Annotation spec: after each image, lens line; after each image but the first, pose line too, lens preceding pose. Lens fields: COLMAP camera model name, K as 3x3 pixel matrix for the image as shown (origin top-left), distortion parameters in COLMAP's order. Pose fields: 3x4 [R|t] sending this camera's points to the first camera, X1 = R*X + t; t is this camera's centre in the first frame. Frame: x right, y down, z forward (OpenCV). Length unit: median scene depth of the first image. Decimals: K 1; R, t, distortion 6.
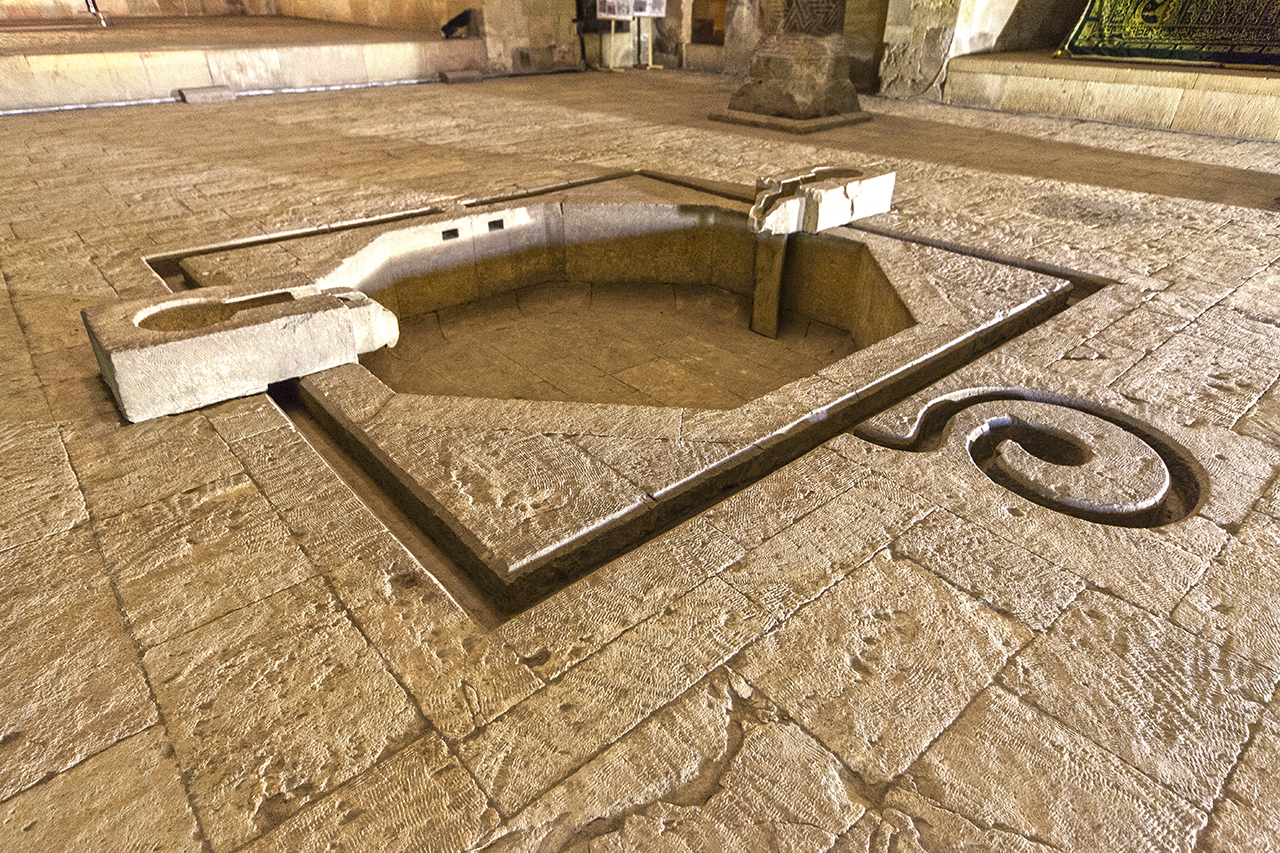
lens RADIAL K [[734.2, 0, 640.0], [0, 734.2, 426.5], [0, 0, 1]] dist [0.002635, 0.000812]
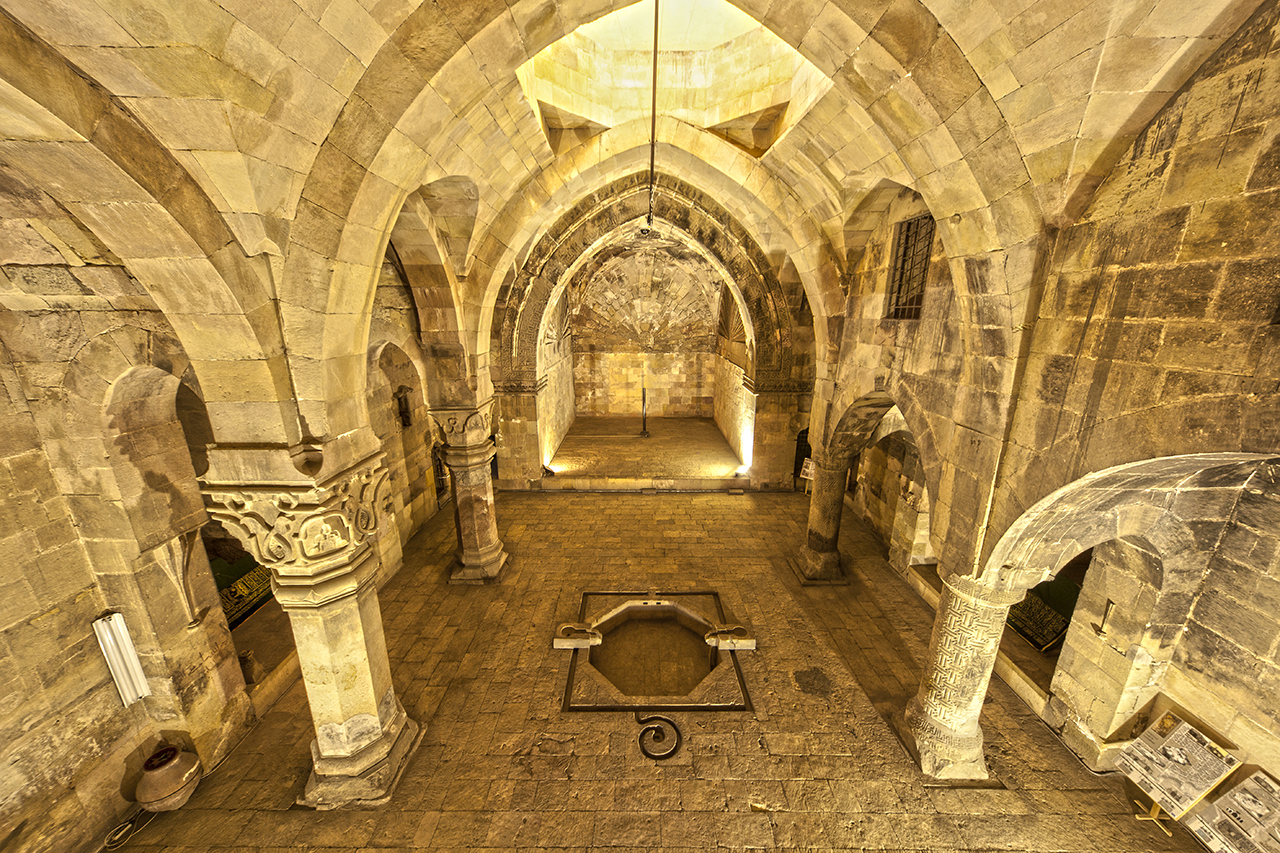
lens RADIAL K [[437.1, 0, 643.6], [0, 437.1, 426.3], [0, 0, 1]] dist [0.000496, -0.000114]
pose [[0.766104, 0.169674, -0.619915, 1.423801], [-0.333253, 0.929606, -0.157403, -1.062374], [0.549569, 0.327175, 0.768720, -1.567171]]
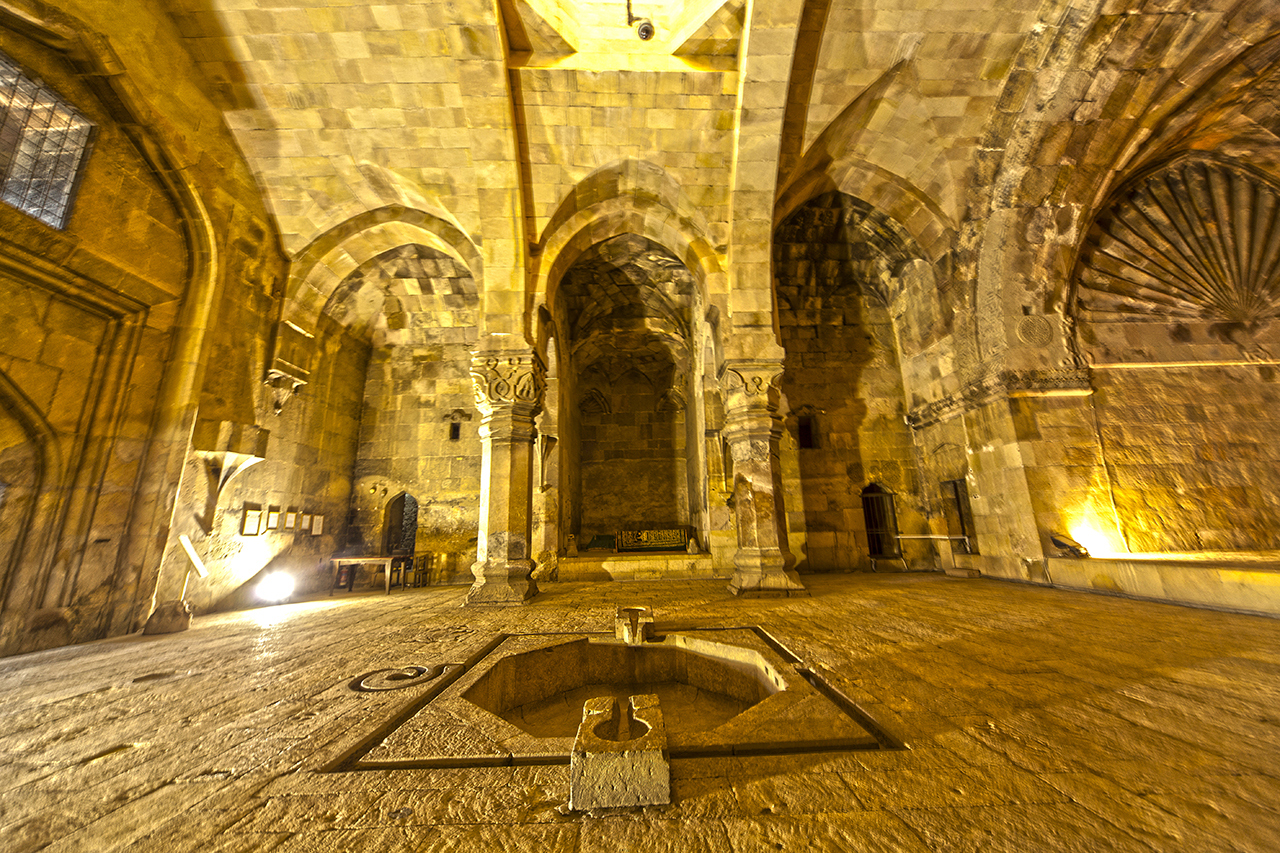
lens RADIAL K [[437.1, 0, 643.6], [0, 437.1, 426.3], [0, 0, 1]] dist [0.000496, -0.000114]
pose [[-0.646403, -0.162841, -0.745417, 0.977885], [-0.368194, 0.922254, 0.117815, -1.046363], [0.668279, 0.350614, -0.656105, 1.714835]]
